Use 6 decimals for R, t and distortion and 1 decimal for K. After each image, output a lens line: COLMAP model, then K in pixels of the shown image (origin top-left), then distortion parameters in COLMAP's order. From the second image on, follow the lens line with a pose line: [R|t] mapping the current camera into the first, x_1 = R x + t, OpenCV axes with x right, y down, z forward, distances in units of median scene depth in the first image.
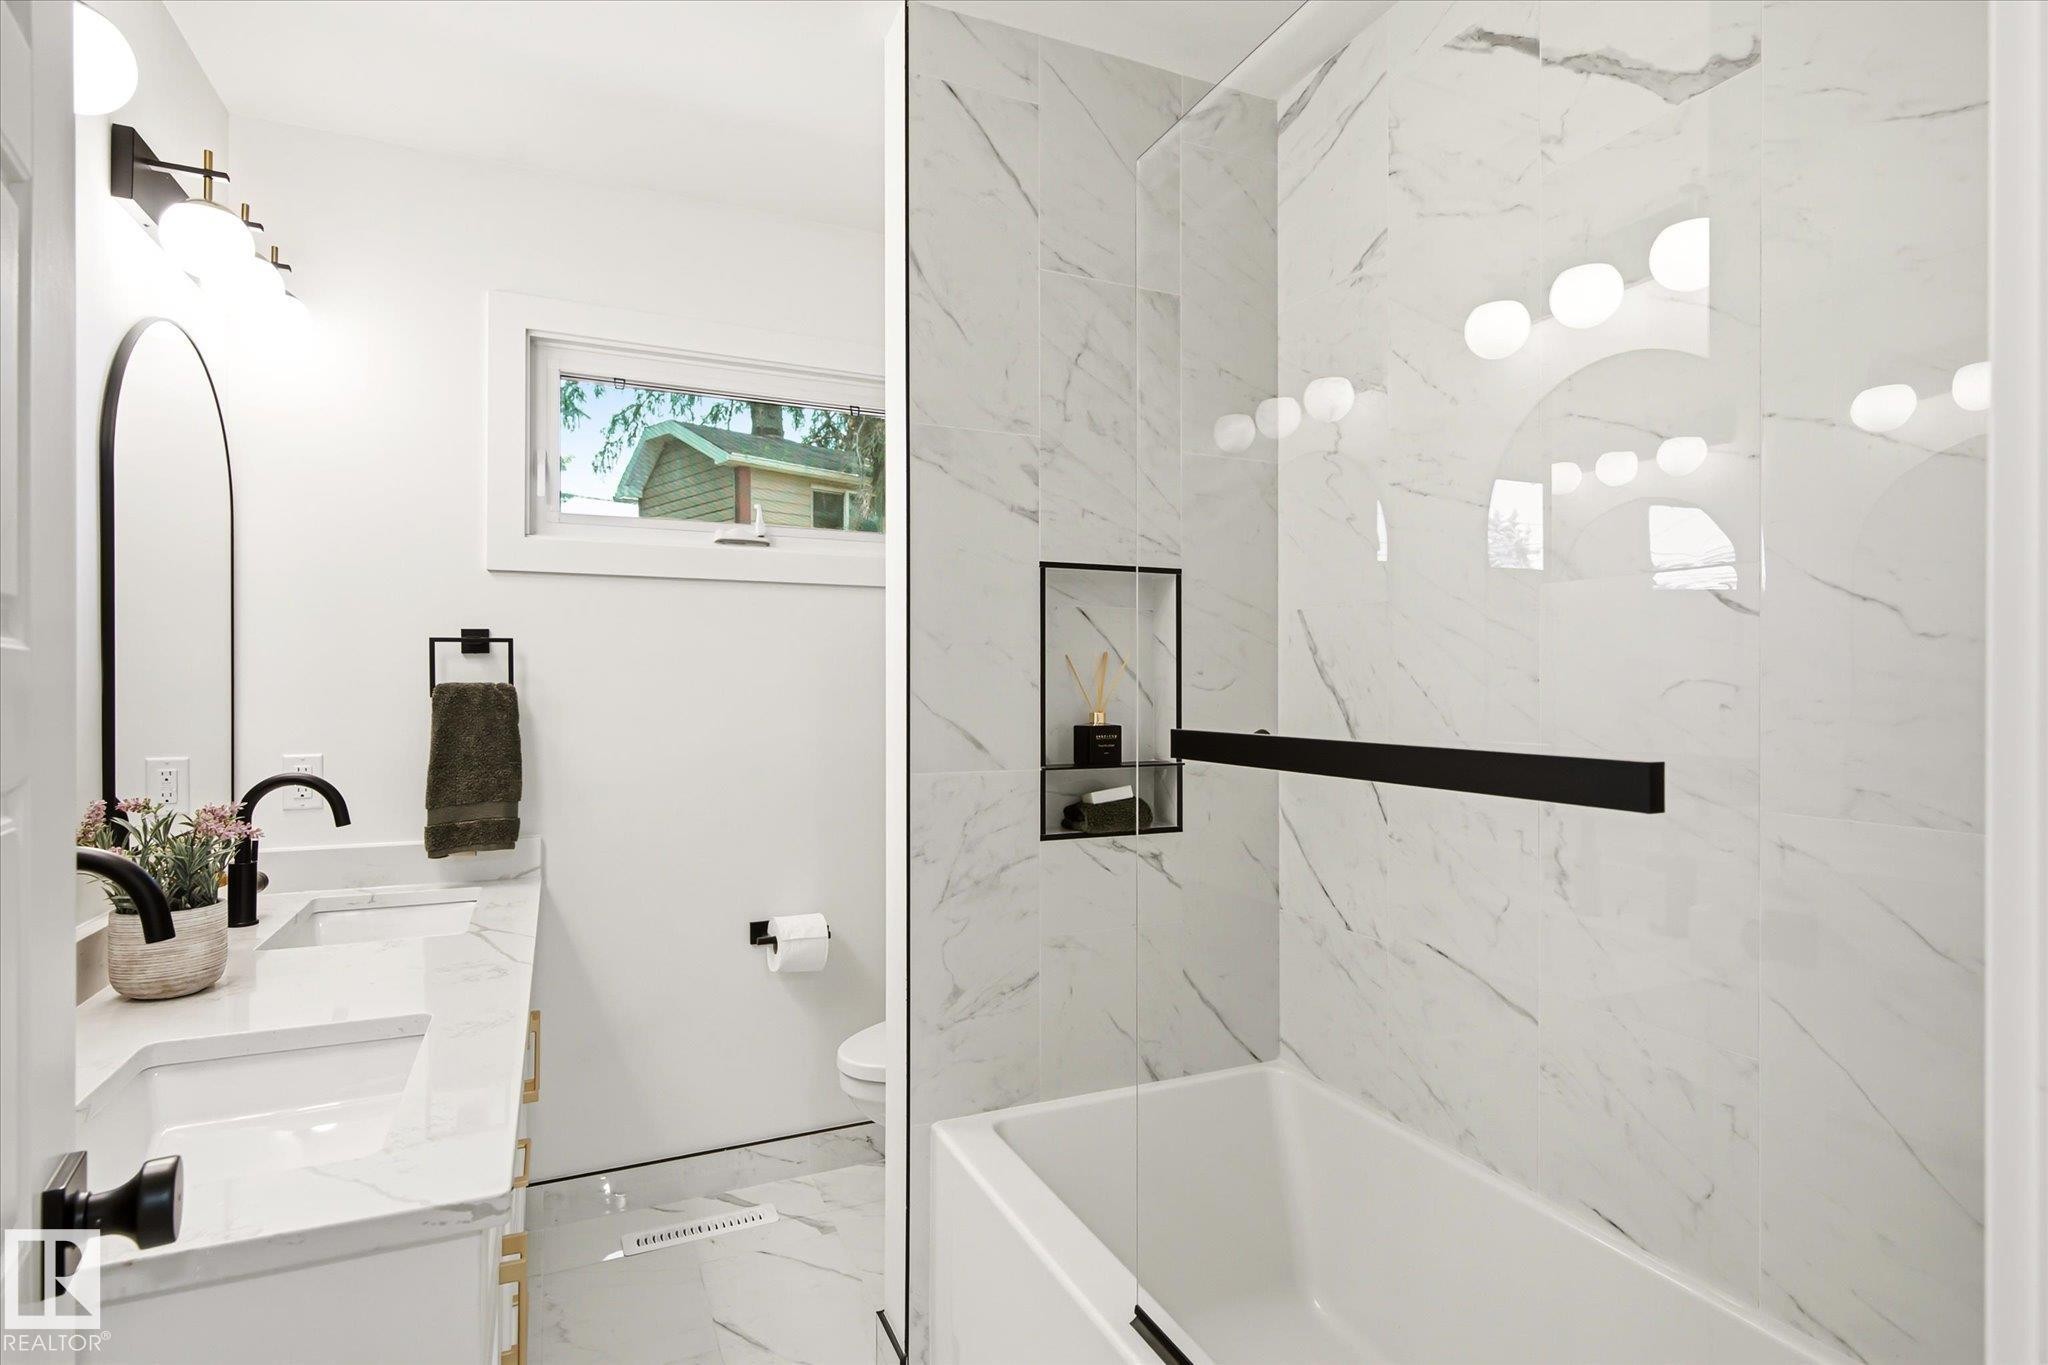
lens RADIAL K [[1021.6, 0, 1016.1], [0, 1021.6, 683.3], [0, 0, 1]] dist [0.020977, 0.000152]
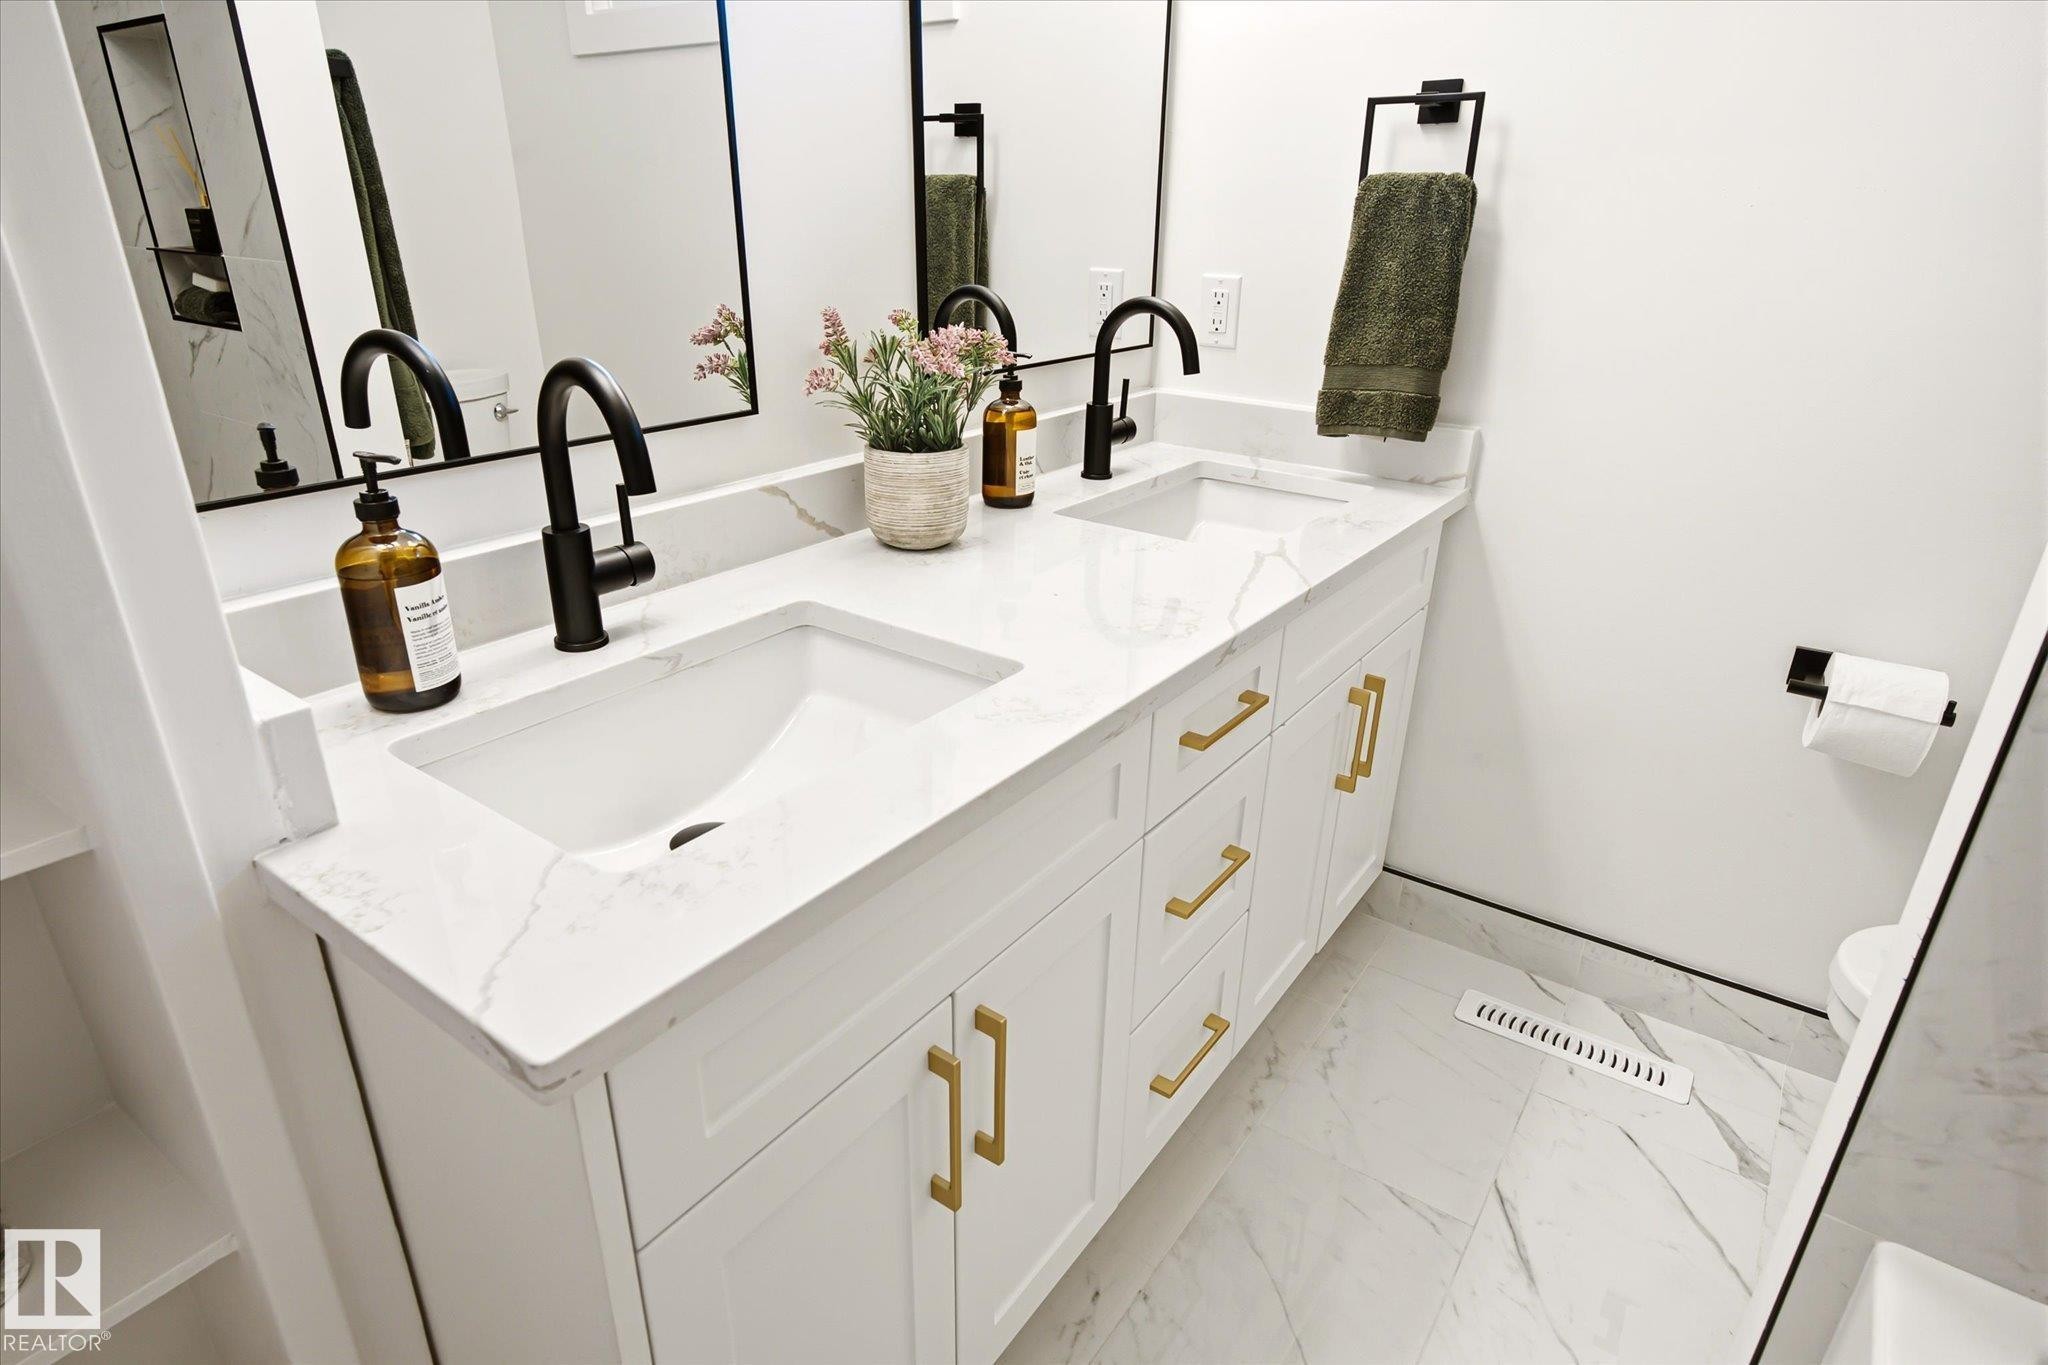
lens RADIAL K [[1127.2, 0, 1023.6], [0, 1127.2, 695.2], [0, 0, 1]] dist [0.004358, 0.000552]
pose [[0.502626, 0.351626, -0.789764, 0.026801], [-0.012553, 0.916418, 0.400027, 0.019694], [0.864413, -0.191150, 0.465029, 0.395153]]
